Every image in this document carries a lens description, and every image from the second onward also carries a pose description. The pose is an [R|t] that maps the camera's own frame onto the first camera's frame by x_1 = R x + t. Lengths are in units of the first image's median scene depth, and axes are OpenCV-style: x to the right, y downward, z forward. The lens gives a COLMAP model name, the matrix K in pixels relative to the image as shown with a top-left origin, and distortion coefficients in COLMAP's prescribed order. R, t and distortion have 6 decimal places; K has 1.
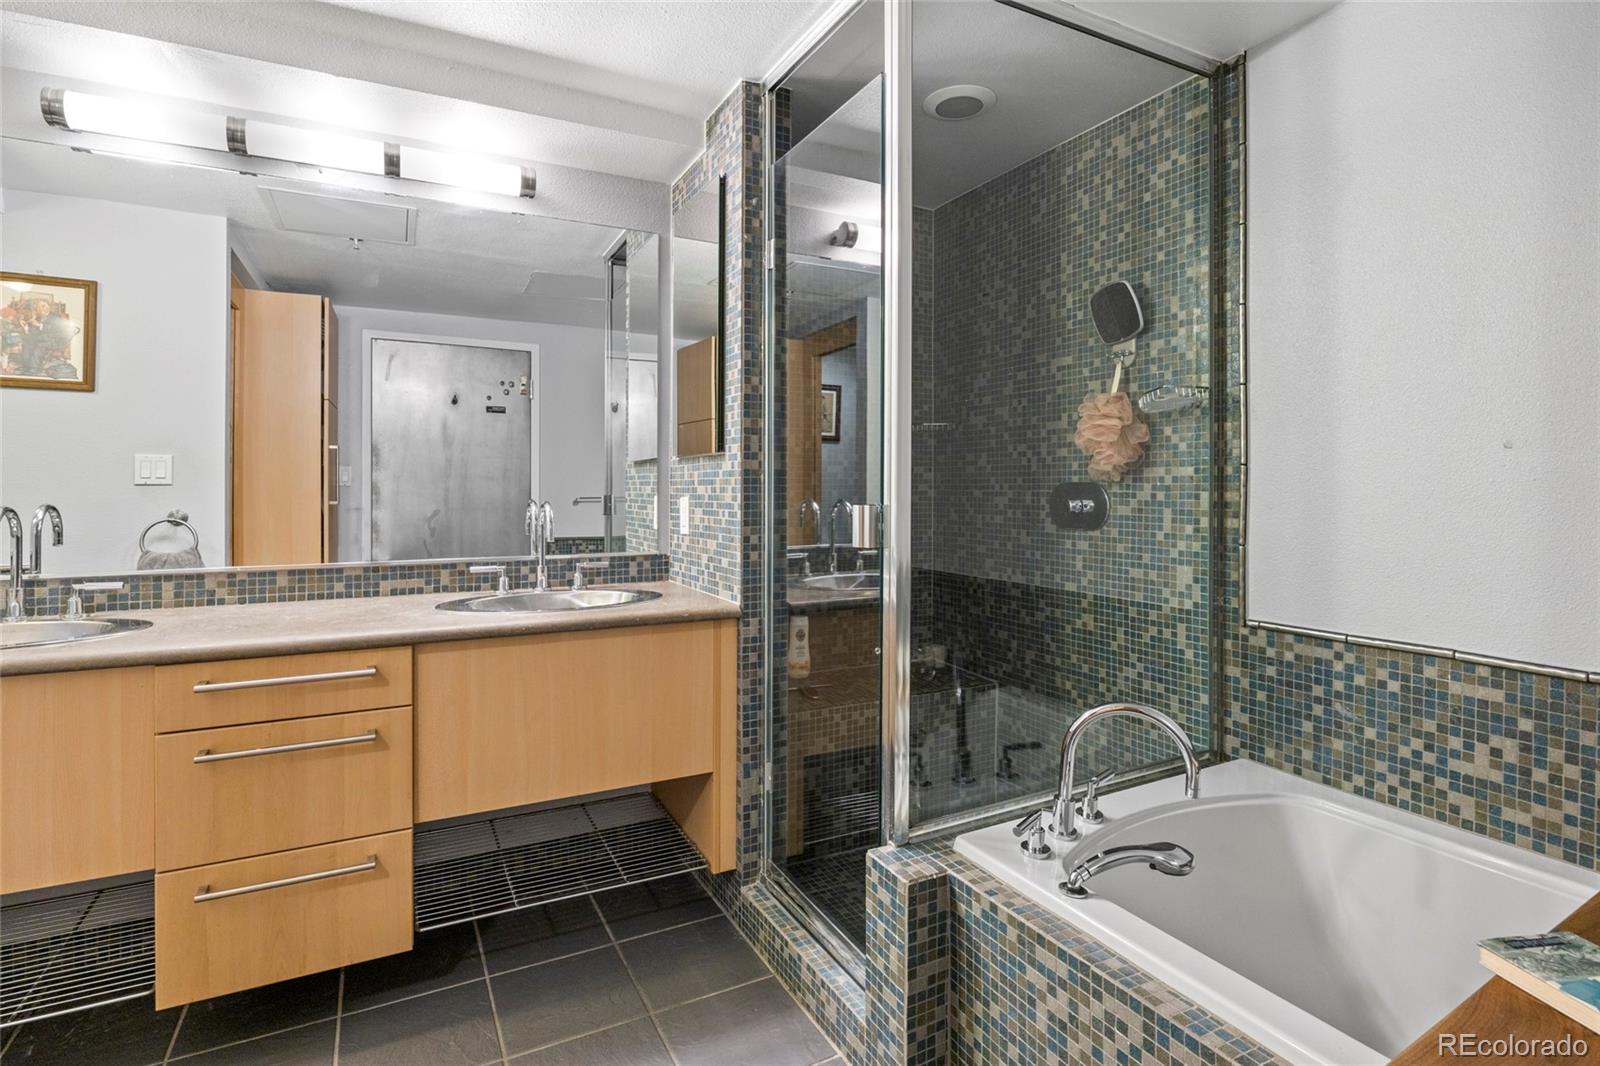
lens RADIAL K [[790.4, 0, 797.5], [0, 790.4, 484.9], [0, 0, 1]] dist [-0.013109, 0.001182]
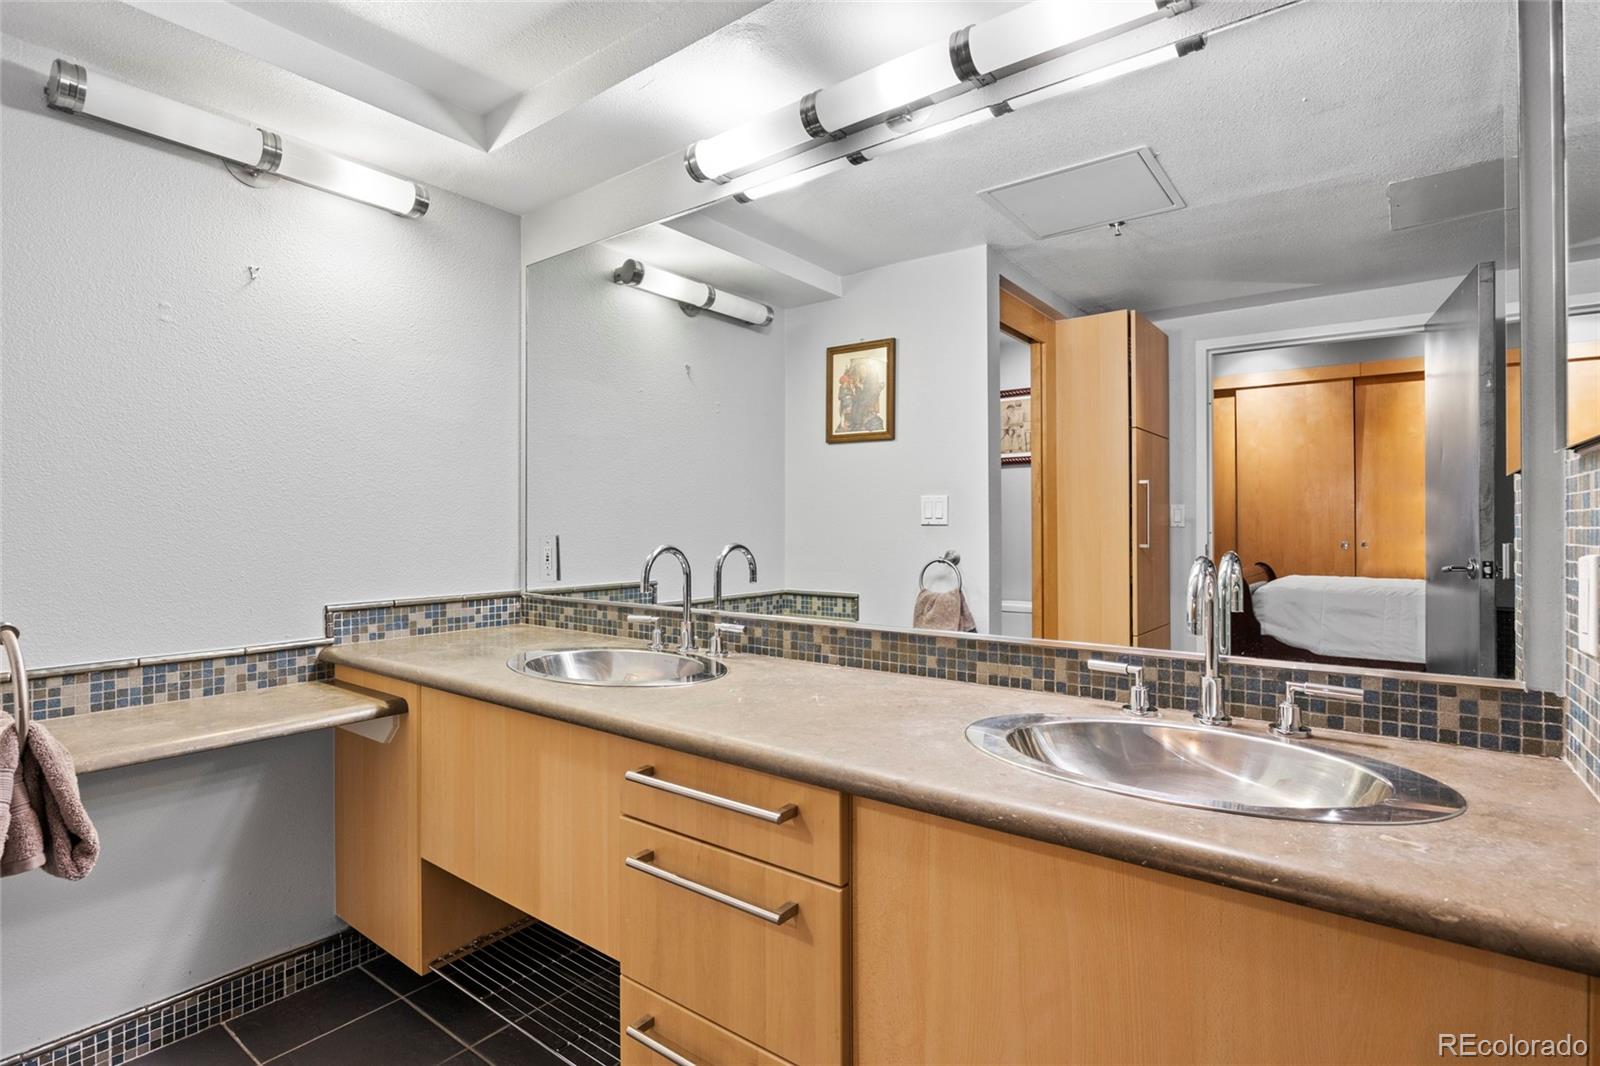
lens RADIAL K [[777.1, 0, 808.4], [0, 777.1, 511.7], [0, 0, 1]] dist [-0.013454, 0.000269]
pose [[0.429980, -0.016803, -0.902682, 0.032900], [0.002034, 0.999842, -0.017642, 0.000236], [0.902836, 0.005750, 0.429946, 0.553304]]
